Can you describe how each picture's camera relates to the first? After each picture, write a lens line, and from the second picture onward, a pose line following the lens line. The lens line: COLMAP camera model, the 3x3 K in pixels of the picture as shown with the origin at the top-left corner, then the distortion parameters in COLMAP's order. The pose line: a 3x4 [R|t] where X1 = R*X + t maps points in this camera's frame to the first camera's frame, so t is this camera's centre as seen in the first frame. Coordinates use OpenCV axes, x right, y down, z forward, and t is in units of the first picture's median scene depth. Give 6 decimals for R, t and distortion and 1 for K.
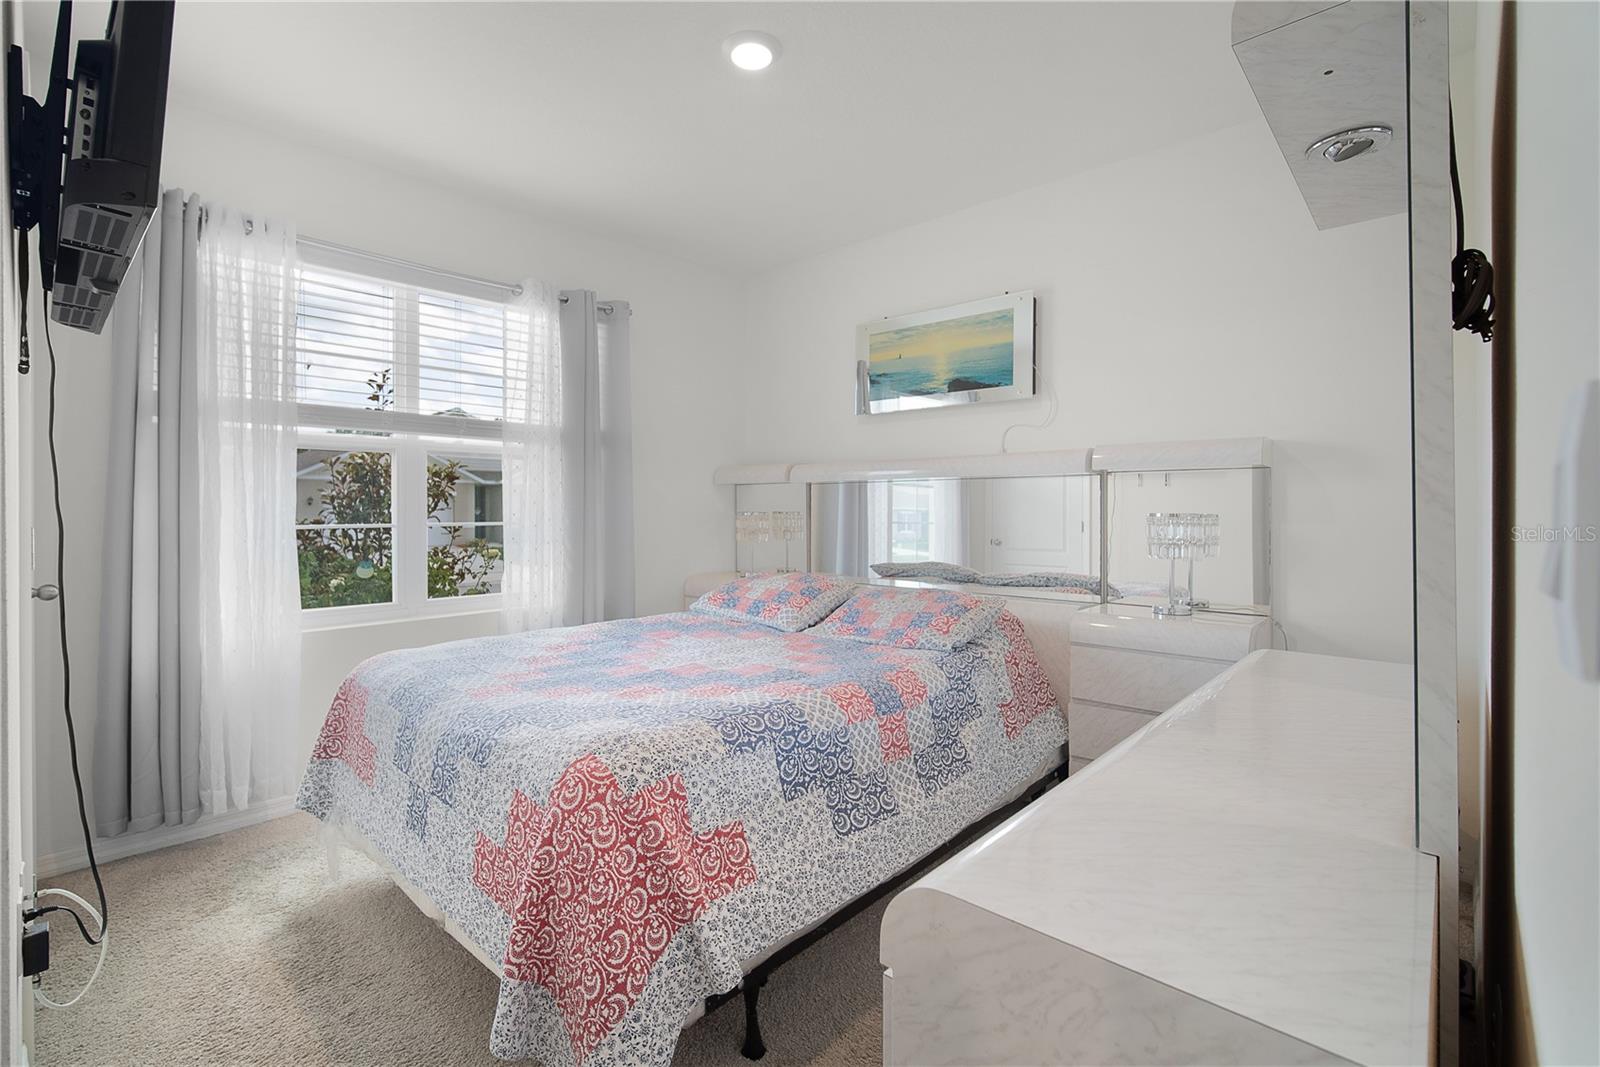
lens RADIAL K [[712.1, 0, 792.4], [0, 712.1, 524.9], [0, 0, 1]] dist [-0.009921, 0.001704]
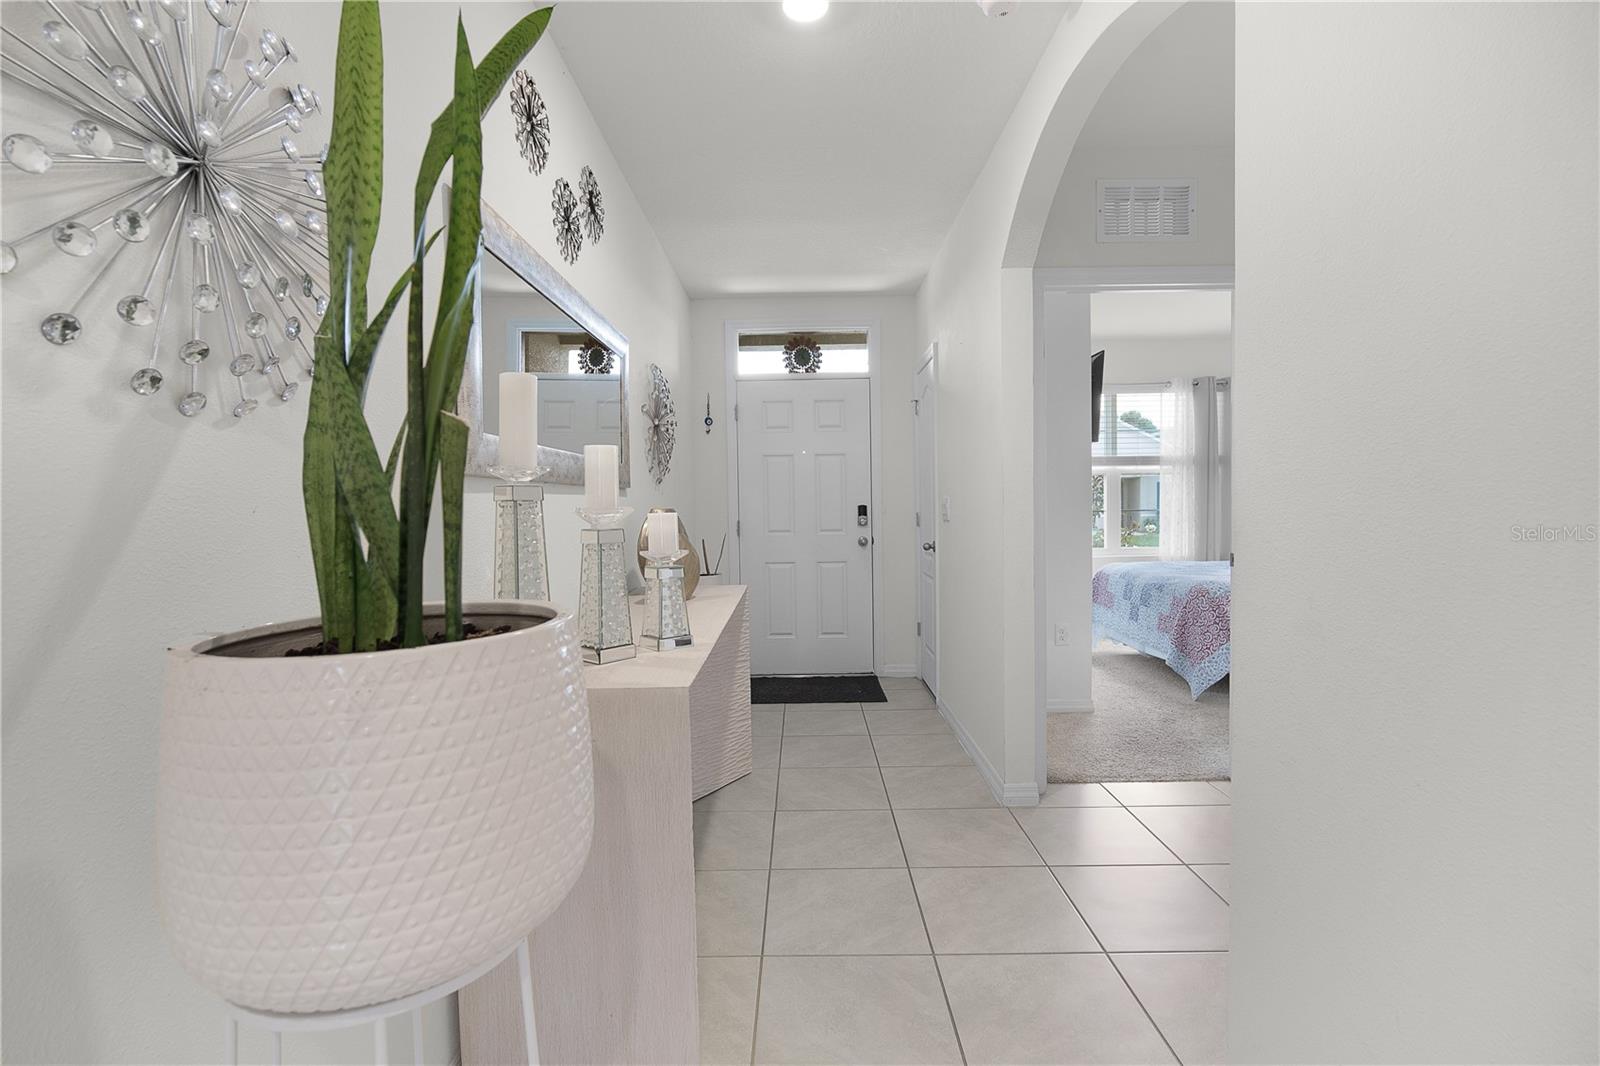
lens RADIAL K [[712.1, 0, 792.4], [0, 712.1, 524.4], [0, 0, 1]] dist [-0.009921, 0.001704]
pose [[0.671179, 0.008555, -0.741246, 0.333479], [0.000035, 0.999933, 0.011572, 0.013813], [0.741296, -0.007793, 0.671133, -0.979285]]
